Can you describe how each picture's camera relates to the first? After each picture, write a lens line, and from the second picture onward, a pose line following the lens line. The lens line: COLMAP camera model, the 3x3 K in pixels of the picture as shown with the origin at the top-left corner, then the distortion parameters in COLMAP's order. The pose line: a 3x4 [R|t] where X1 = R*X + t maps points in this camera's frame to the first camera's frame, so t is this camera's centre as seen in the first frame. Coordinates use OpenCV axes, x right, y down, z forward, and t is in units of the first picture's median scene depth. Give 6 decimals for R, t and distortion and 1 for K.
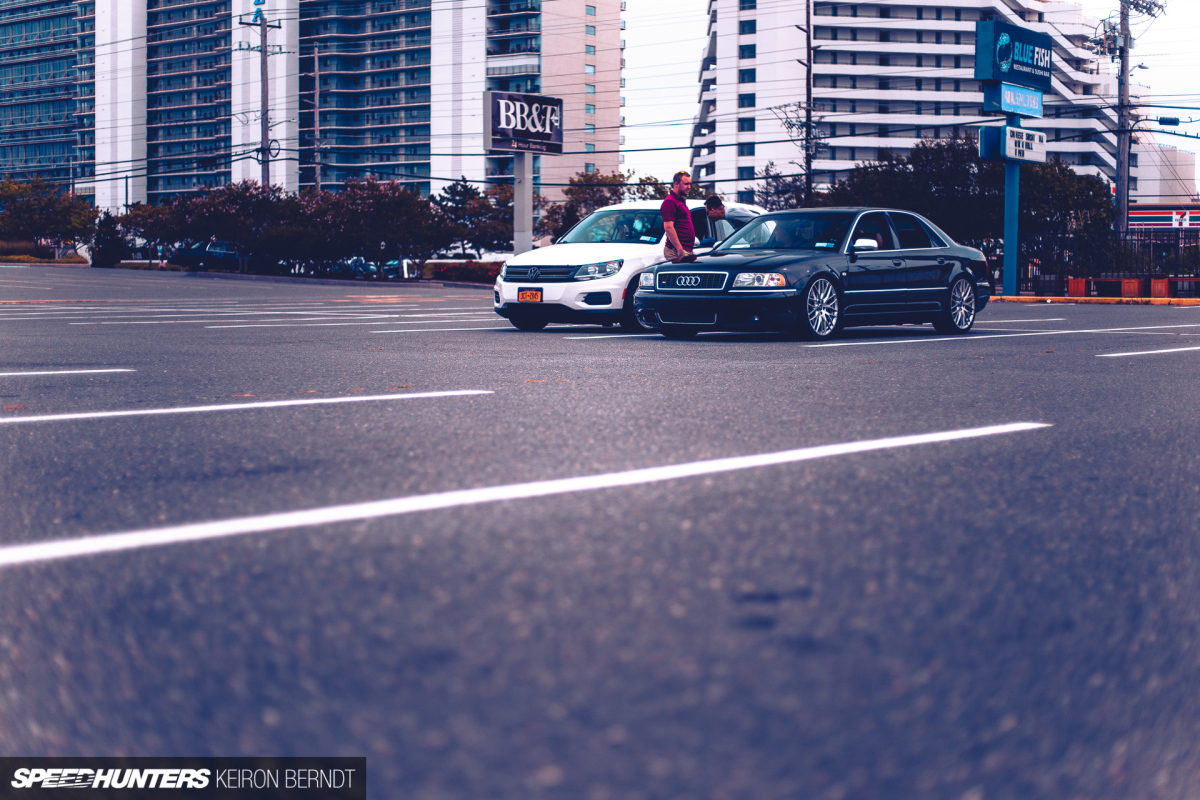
lens RADIAL K [[1728.6, 0, 601.2], [0, 1728.6, 398.9], [0, 0, 1]] dist [-0.094850, 0.000000]
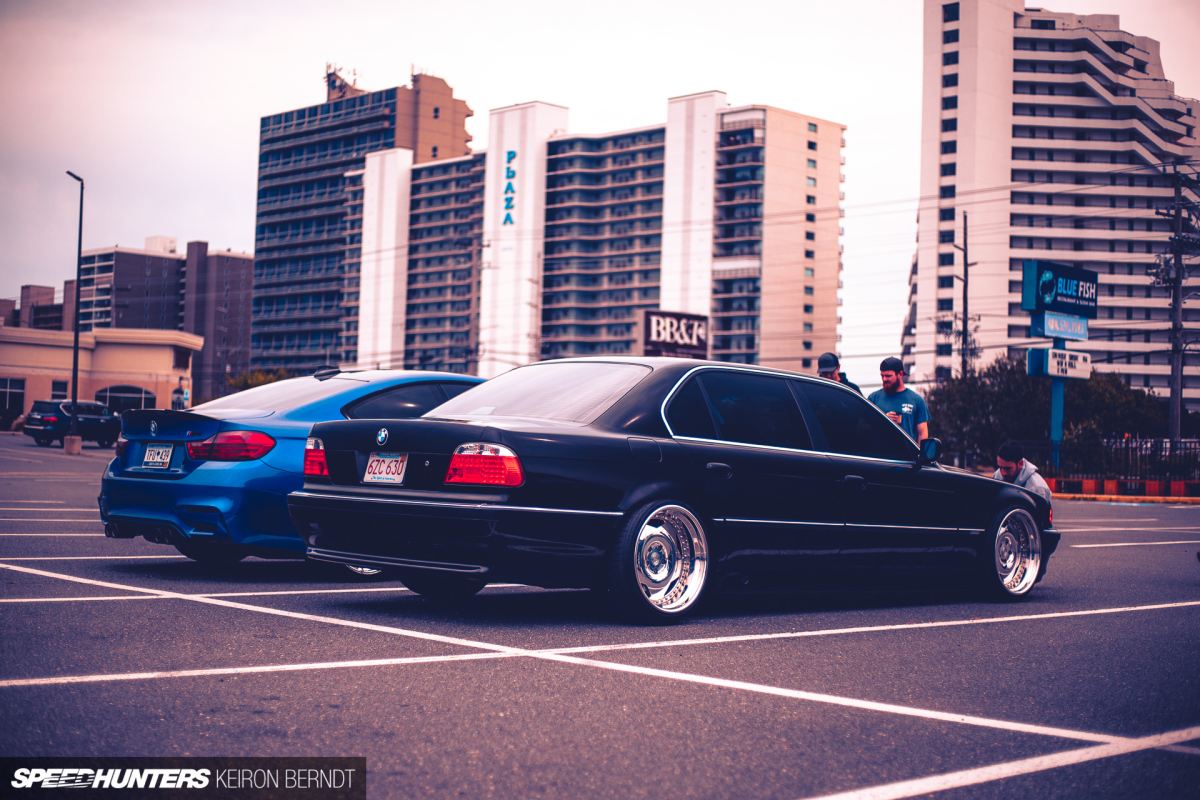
lens RADIAL K [[1728.6, 0, 598.5], [0, 1728.6, 400.7], [0, 0, 1]] dist [-0.094850, 0.000000]
pose [[0.987340, 0.018981, -0.157479, 0.093575], [-0.035570, 0.994024, -0.103202, 0.008412], [0.154580, 0.107497, 0.982115, -0.169292]]
